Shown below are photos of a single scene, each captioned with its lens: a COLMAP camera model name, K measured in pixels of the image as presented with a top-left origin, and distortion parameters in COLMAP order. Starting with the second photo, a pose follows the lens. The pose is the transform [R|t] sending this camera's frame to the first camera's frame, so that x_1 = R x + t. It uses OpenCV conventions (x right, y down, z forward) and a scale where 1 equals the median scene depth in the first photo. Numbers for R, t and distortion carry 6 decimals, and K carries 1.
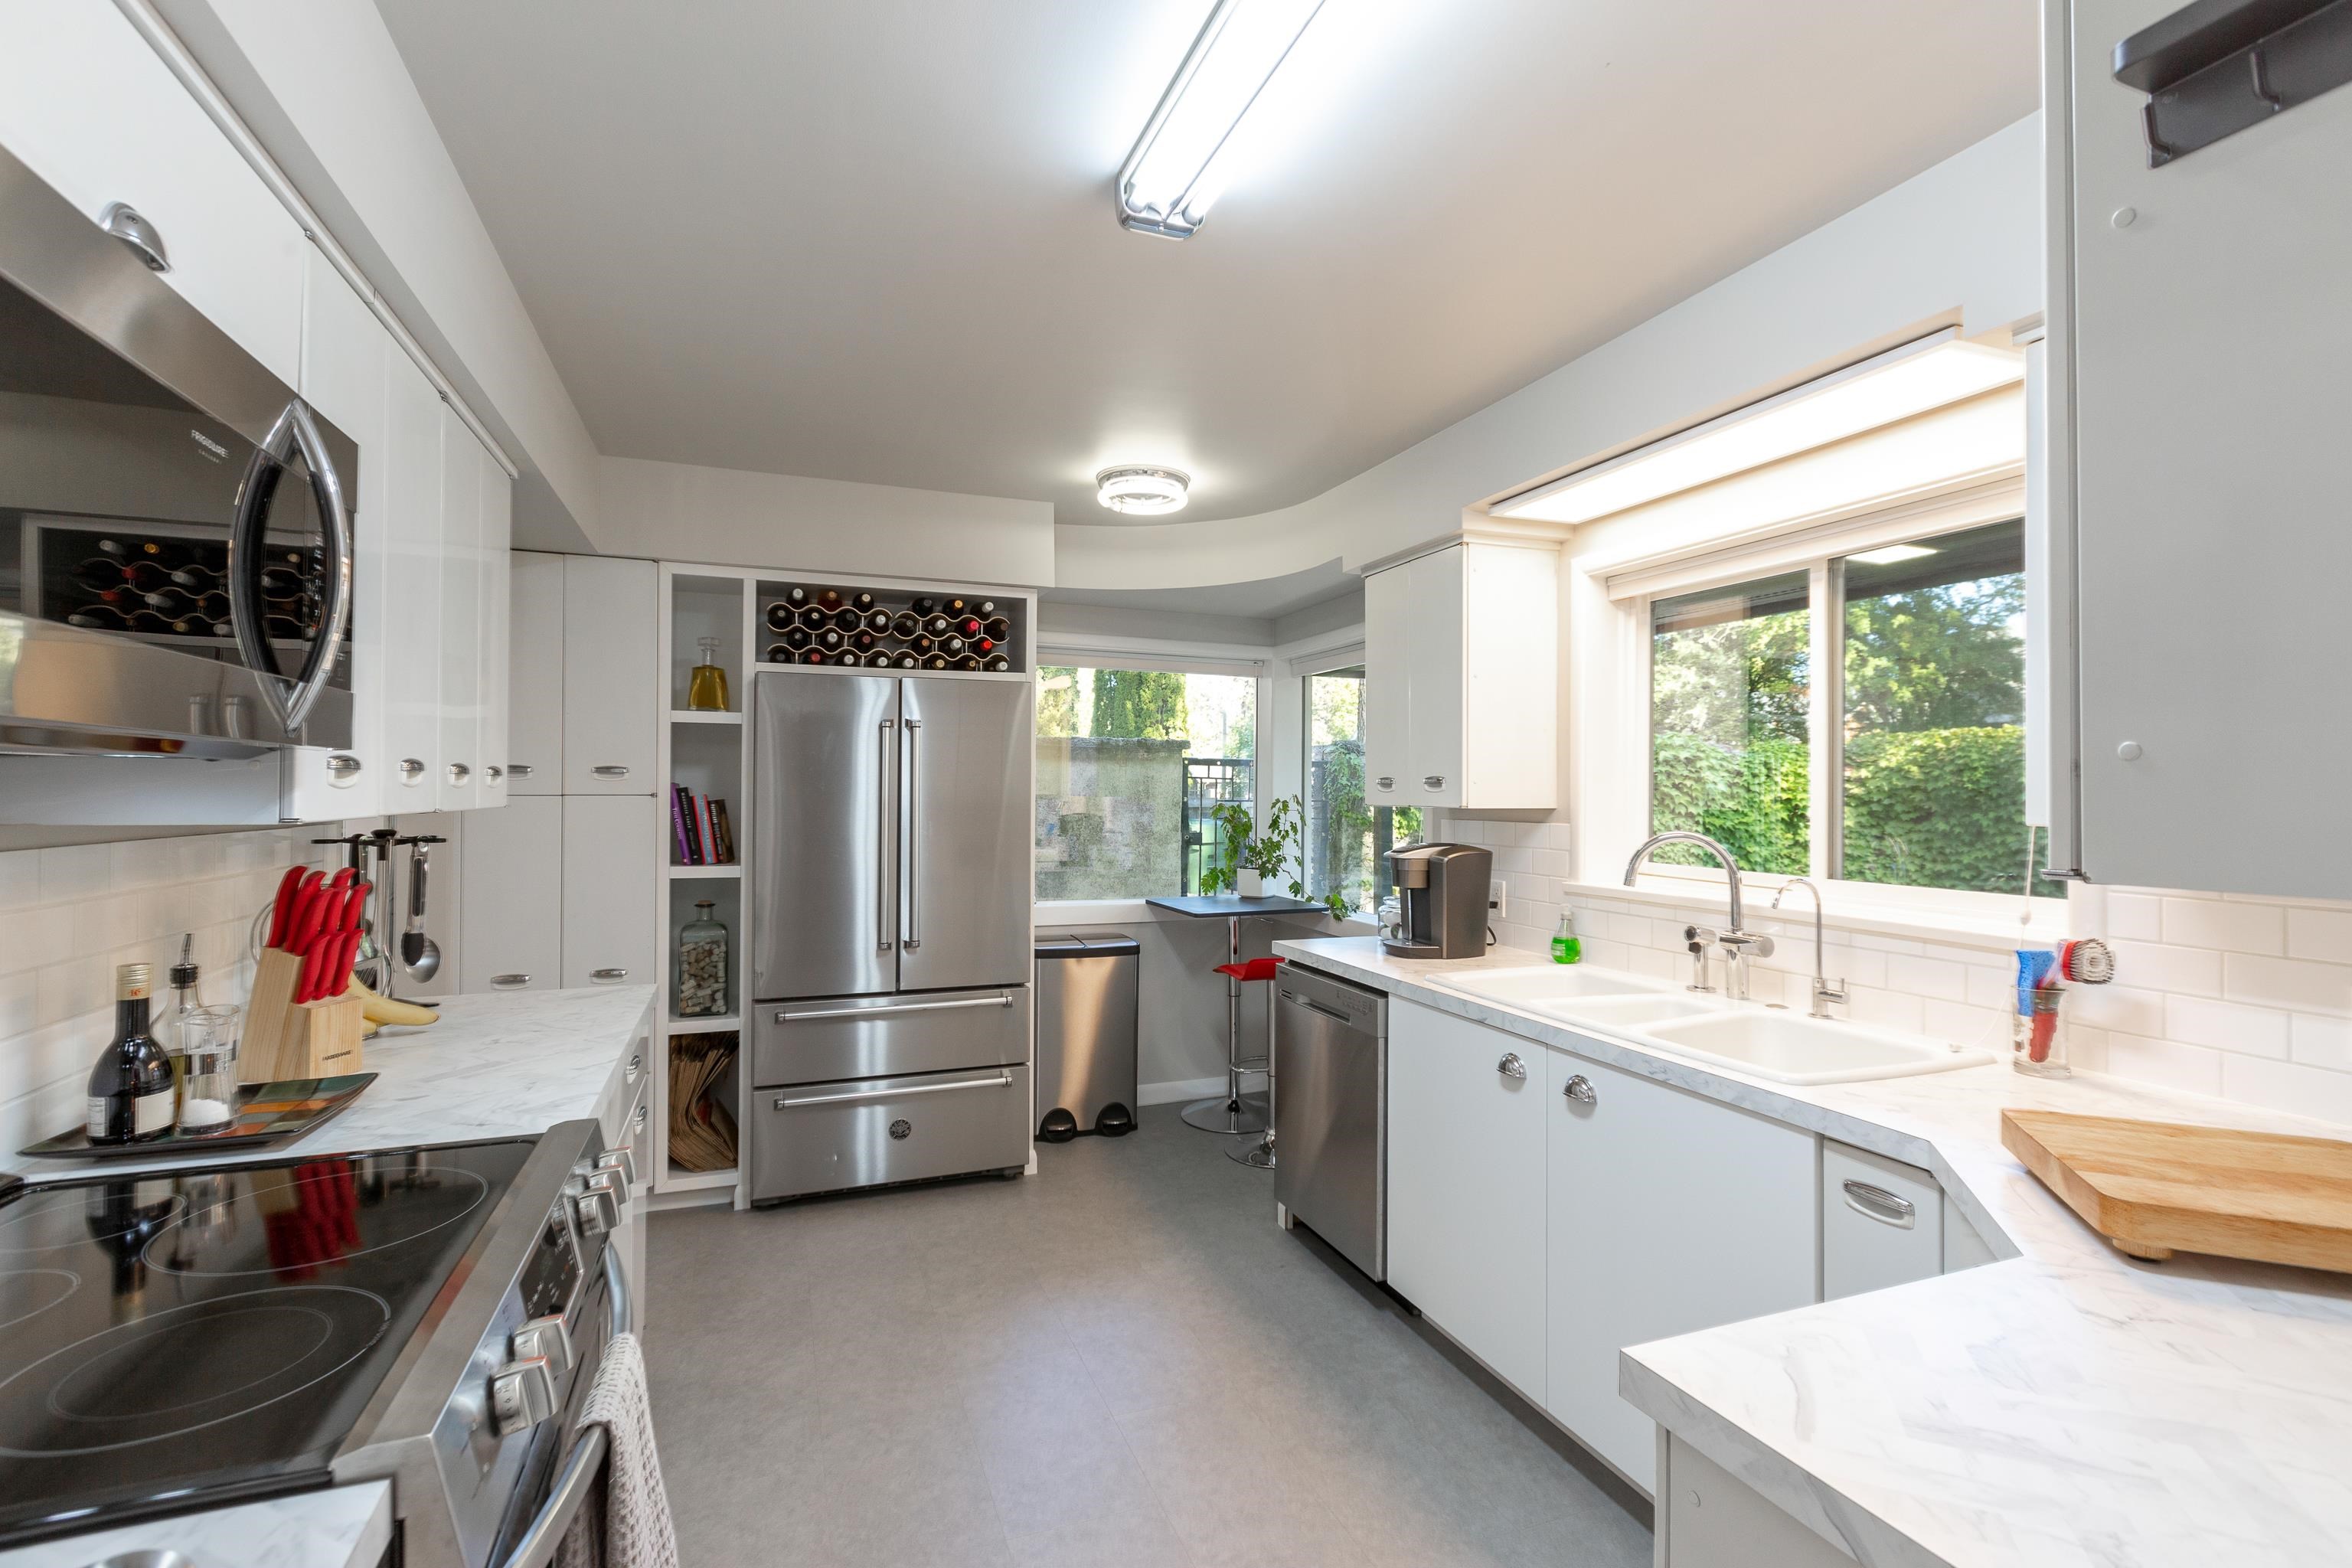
lens RADIAL K [[1069.6, 0, 1182.0], [0, 1069.6, 783.5], [0, 0, 1]] dist [-0.000226, -0.000243]
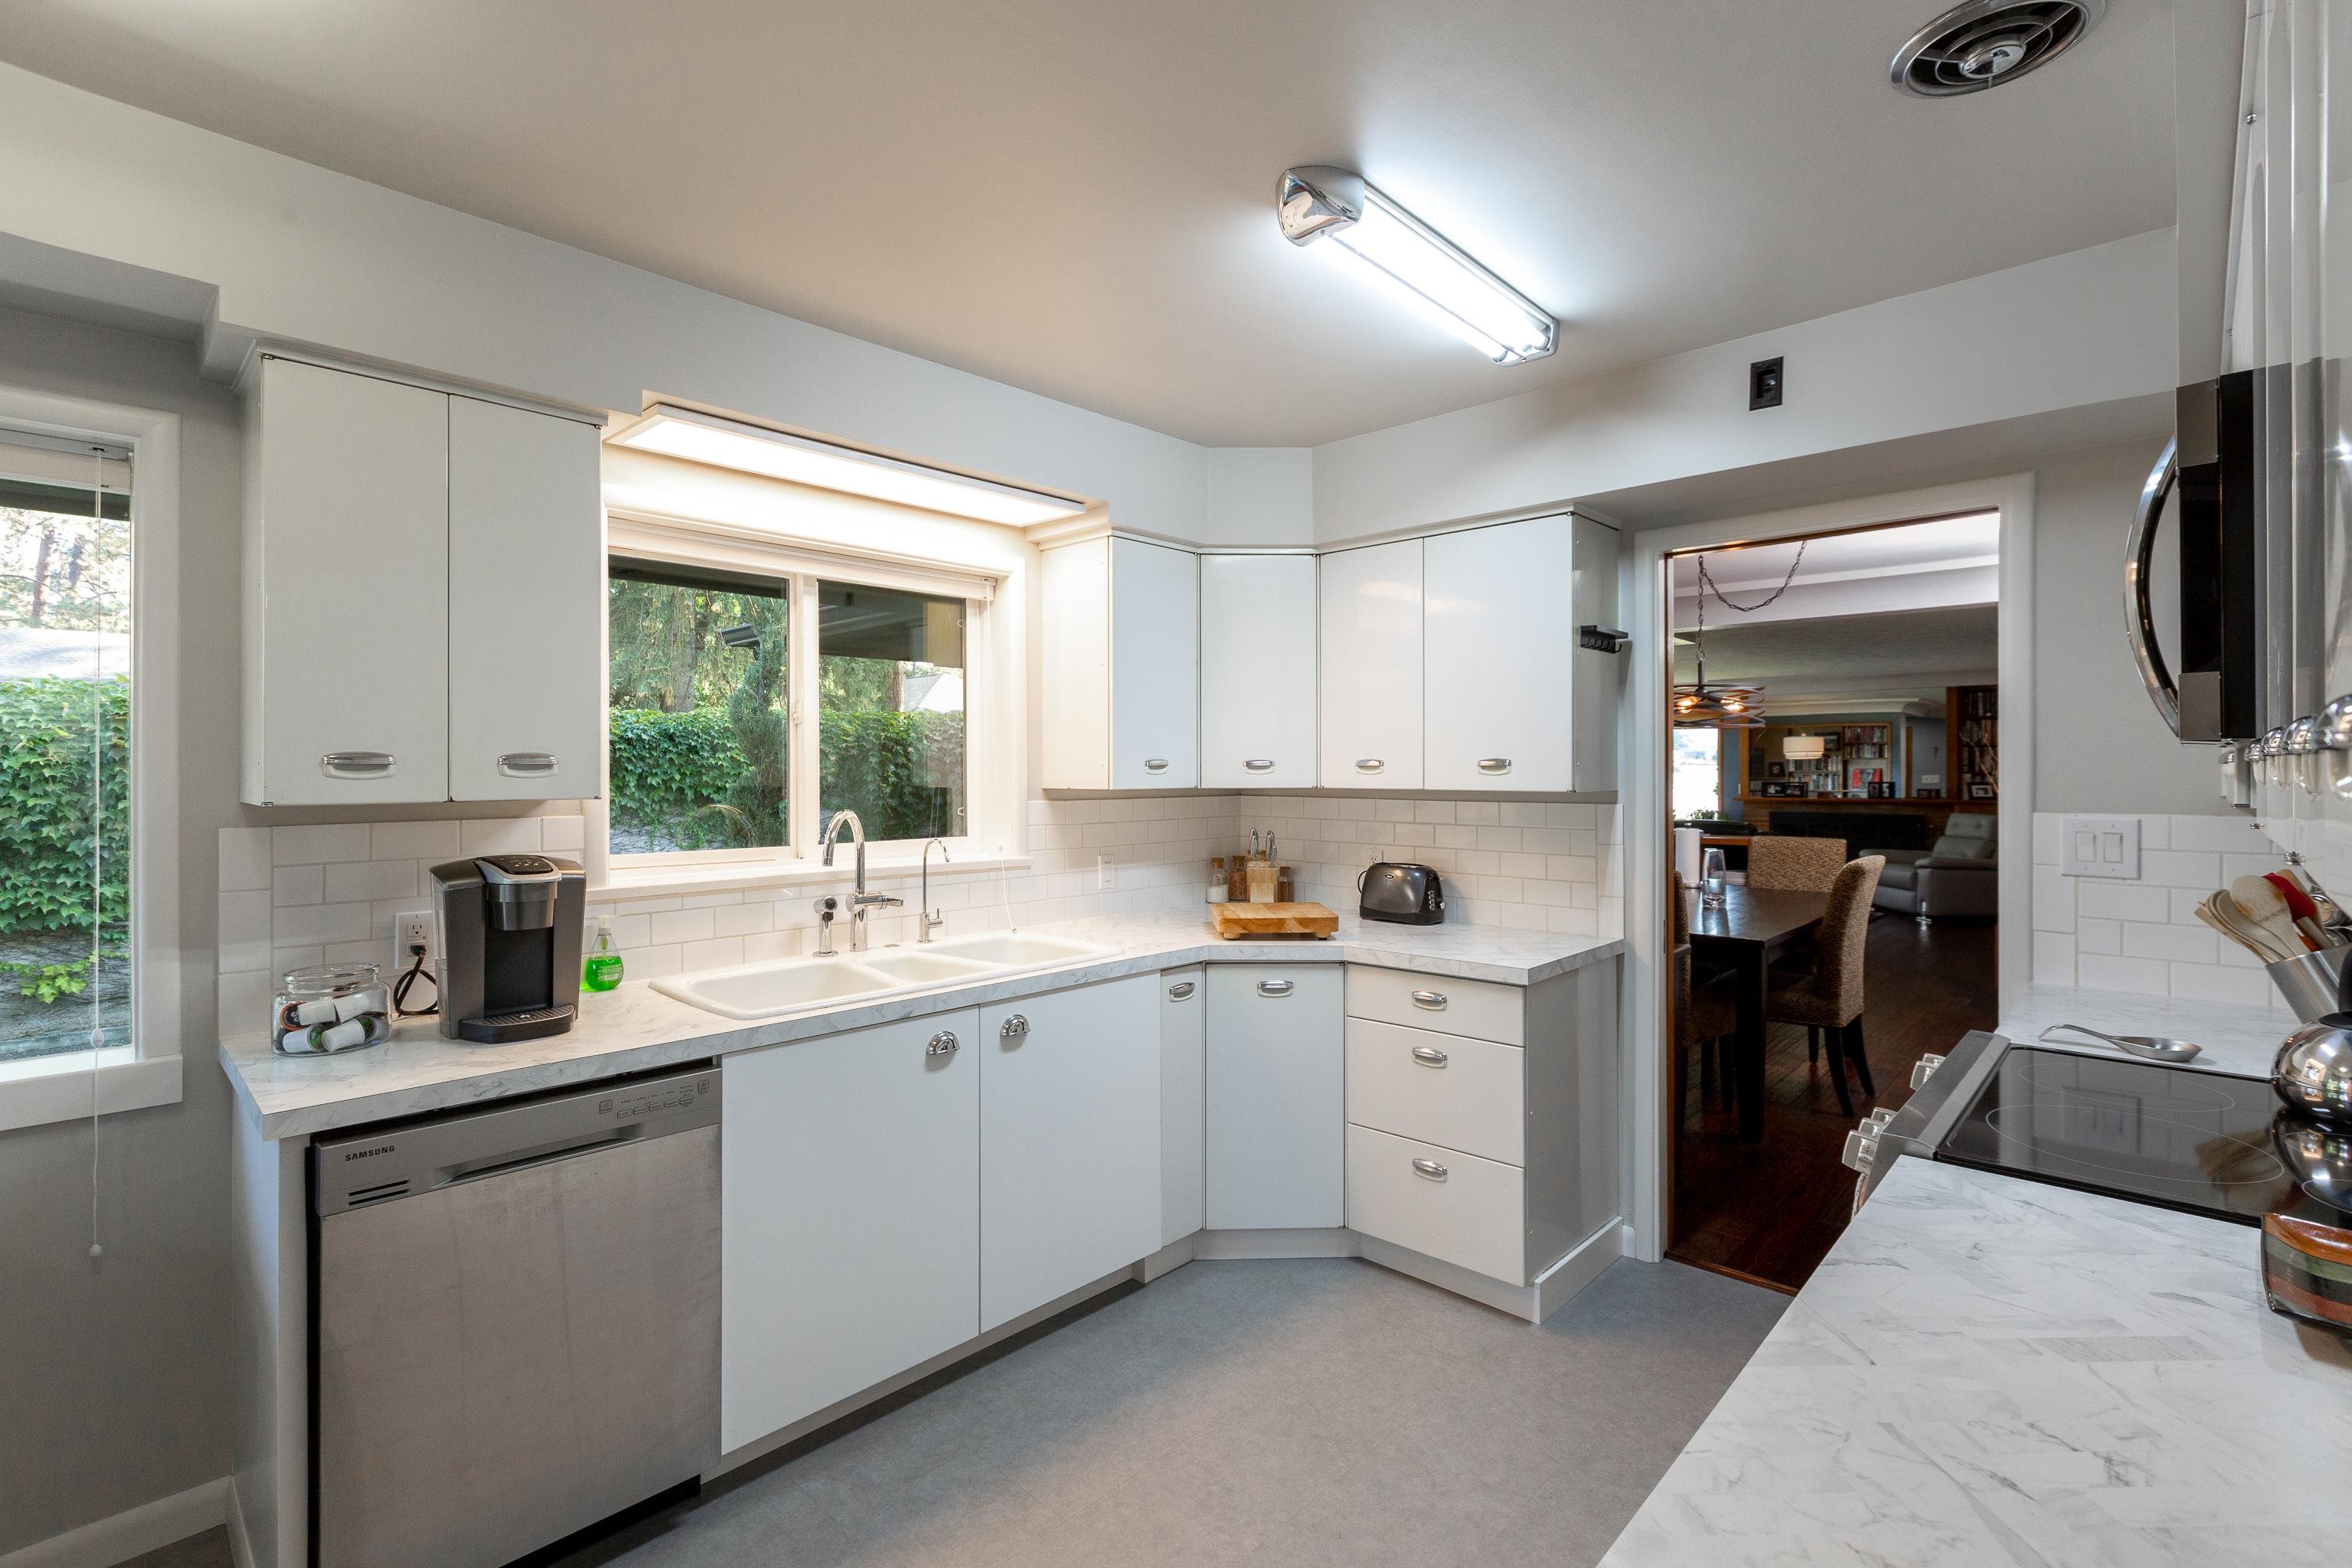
lens RADIAL K [[1069.6, 0, 1180.3], [0, 1069.6, 772.1], [0, 0, 1]] dist [-0.000226, -0.000243]
pose [[-0.433055, -0.009469, 0.901318, -0.734297], [-0.008036, 0.999946, 0.006645, -0.005173], [-0.901331, -0.004365, -0.433108, 1.283715]]
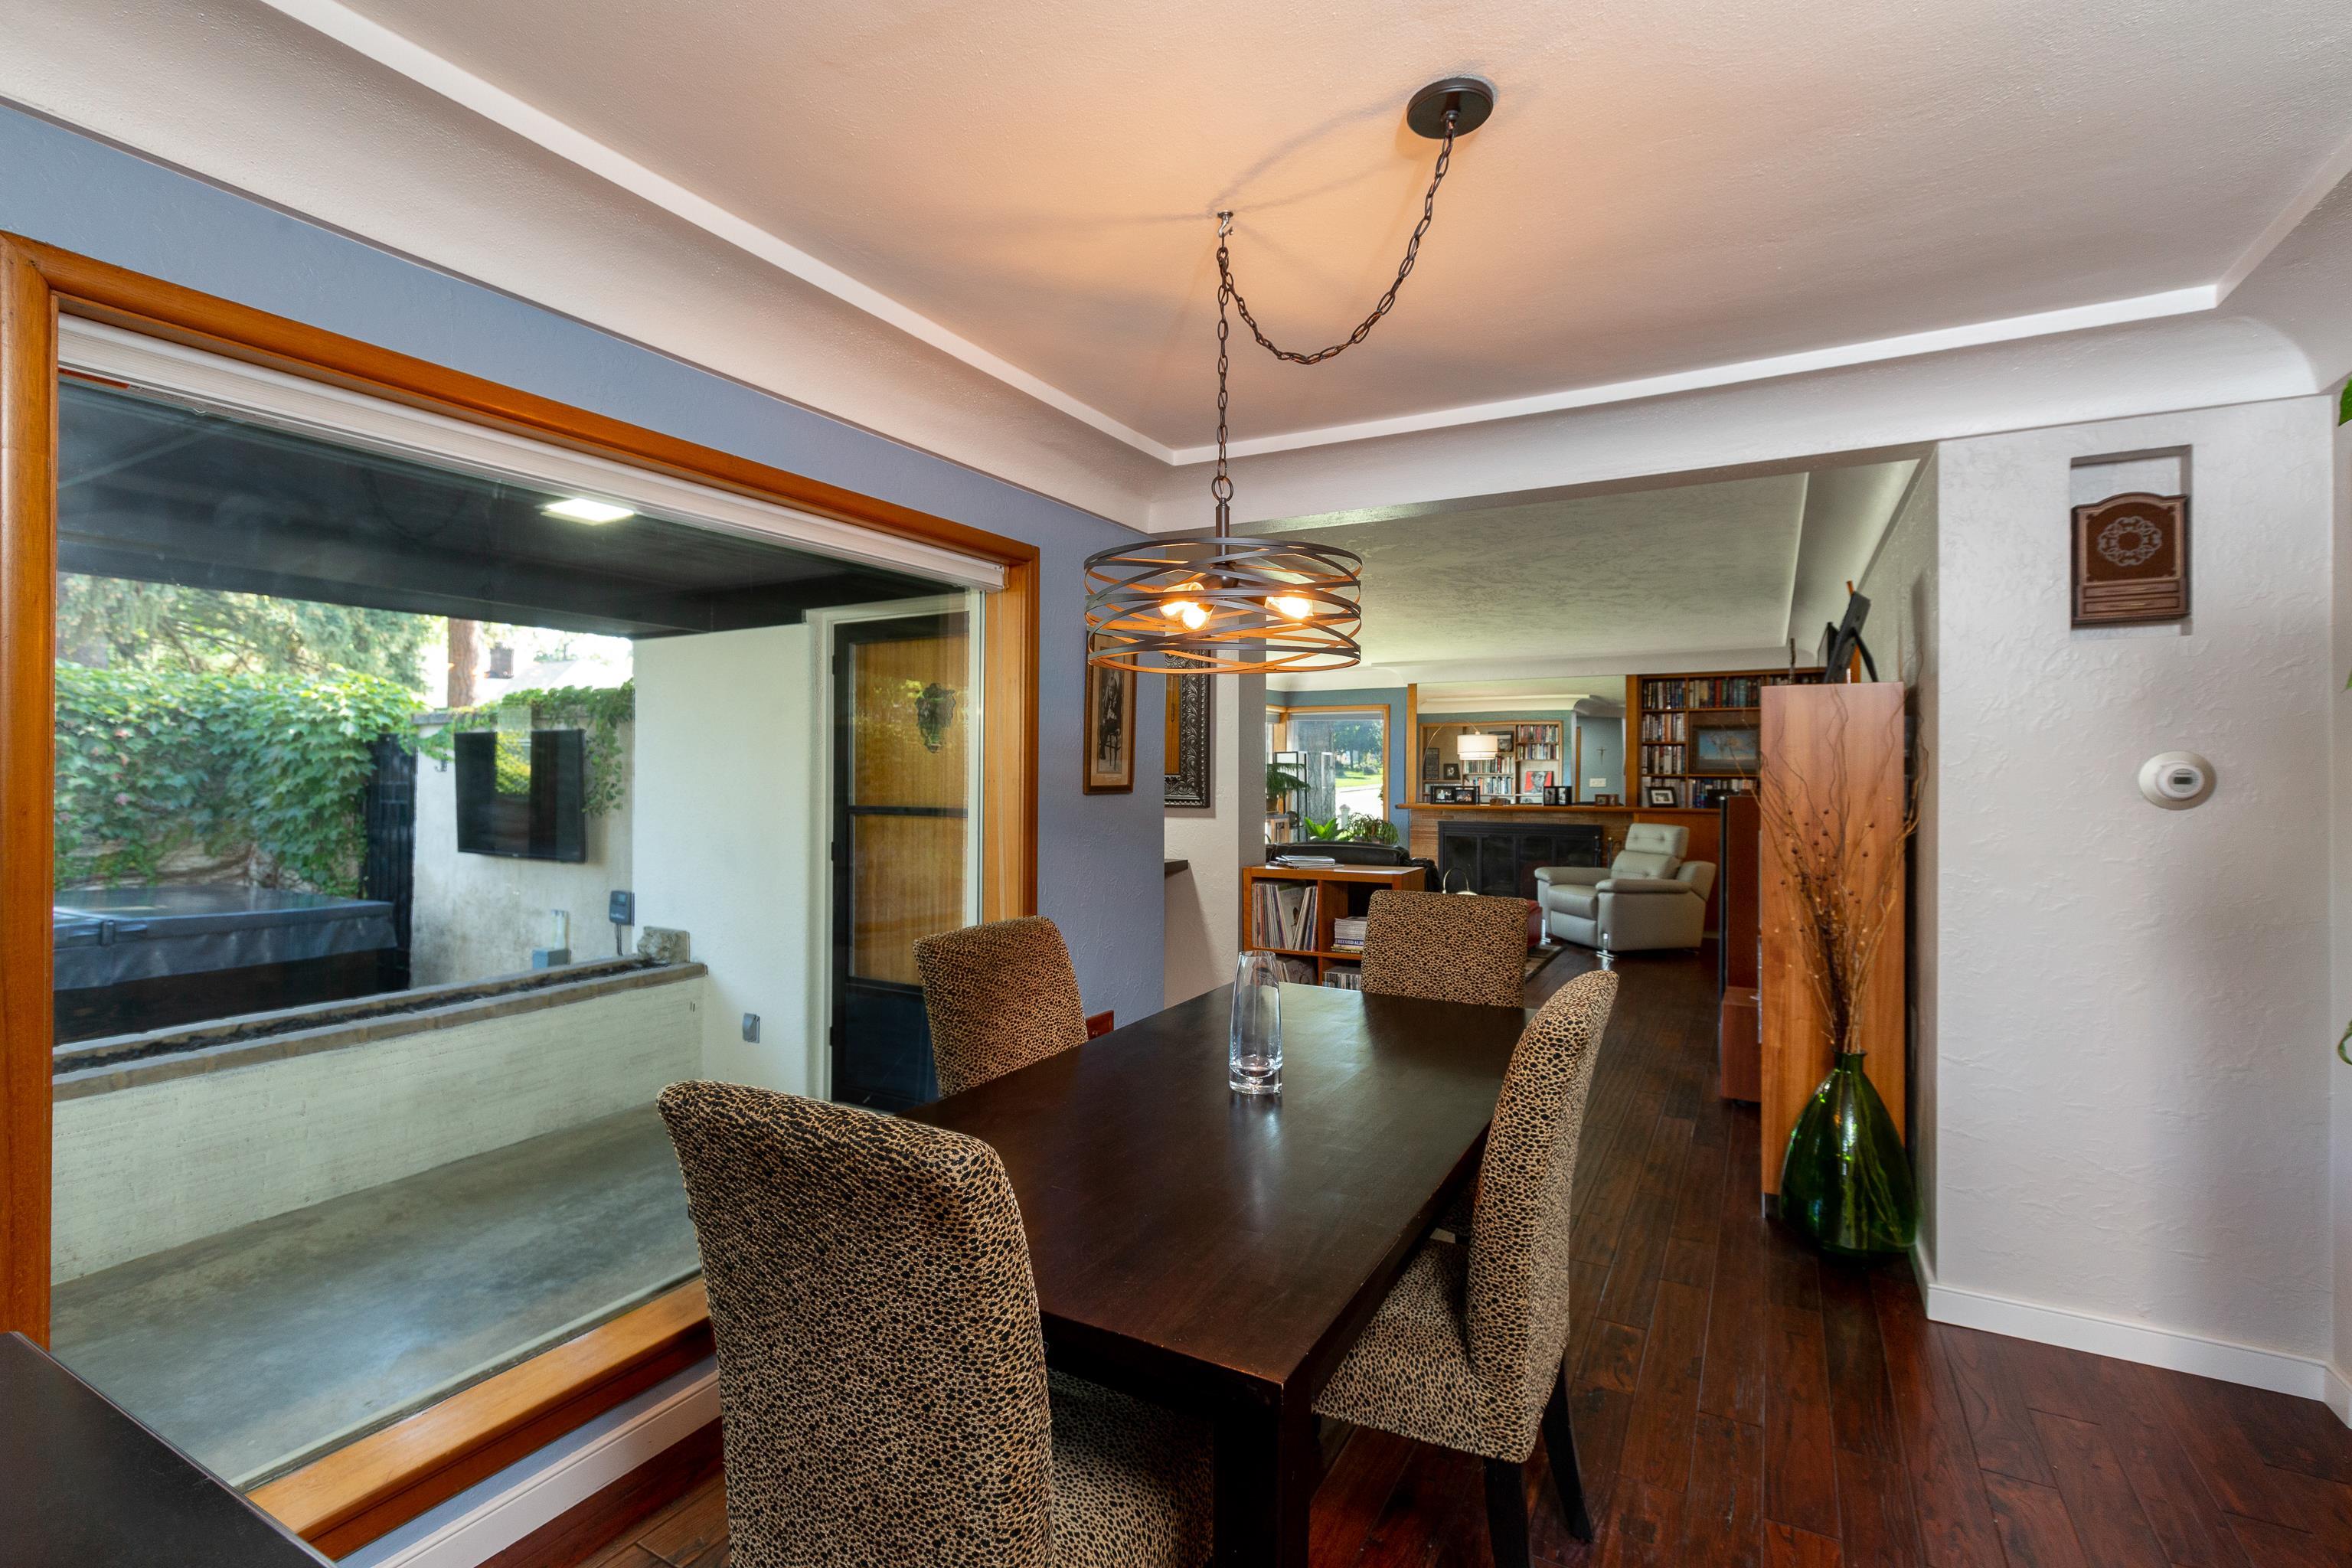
lens RADIAL K [[1069.6, 0, 1176.5], [0, 1069.6, 774.5], [0, 0, 1]] dist [-0.000226, -0.000243]
pose [[-0.642118, -0.012390, 0.766506, -0.504221], [-0.012881, 0.999903, 0.005373, -0.004216], [-0.766498, -0.006423, -0.642215, 0.930404]]
